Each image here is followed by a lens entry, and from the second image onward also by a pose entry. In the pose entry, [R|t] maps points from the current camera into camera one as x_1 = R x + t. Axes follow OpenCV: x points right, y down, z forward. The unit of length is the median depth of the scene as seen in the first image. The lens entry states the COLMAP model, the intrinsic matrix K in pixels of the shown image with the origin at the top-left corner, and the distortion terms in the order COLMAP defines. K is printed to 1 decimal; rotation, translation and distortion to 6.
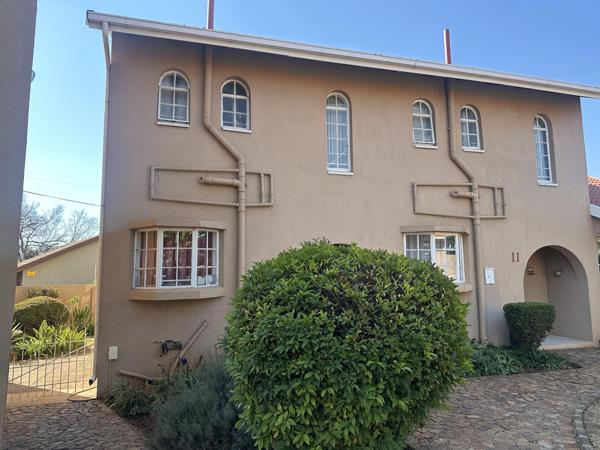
lens RADIAL K [[422.4, 0, 296.7], [0, 422.4, 227.7], [0, 0, 1]] dist [0.055831, -0.052915]
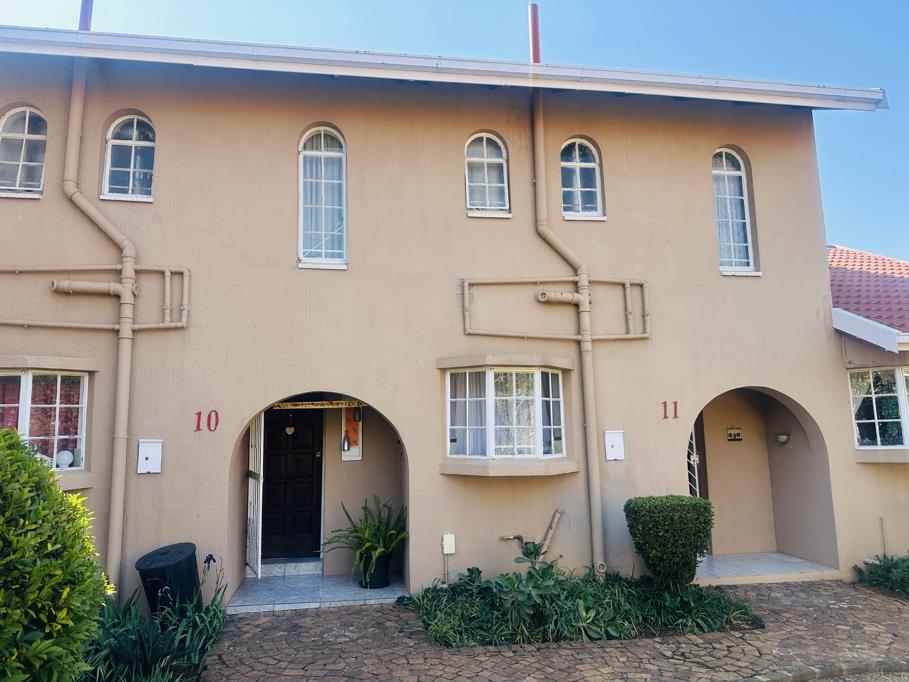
lens RADIAL K [[640.0, 0, 457.5], [0, 640.0, 343.8], [0, 0, 1]] dist [0.055831, -0.052915]
pose [[0.991246, -0.023068, -0.129998, 0.364120], [0.020549, 0.999575, -0.020684, -0.003703], [0.130420, 0.017832, 0.991299, 0.158695]]
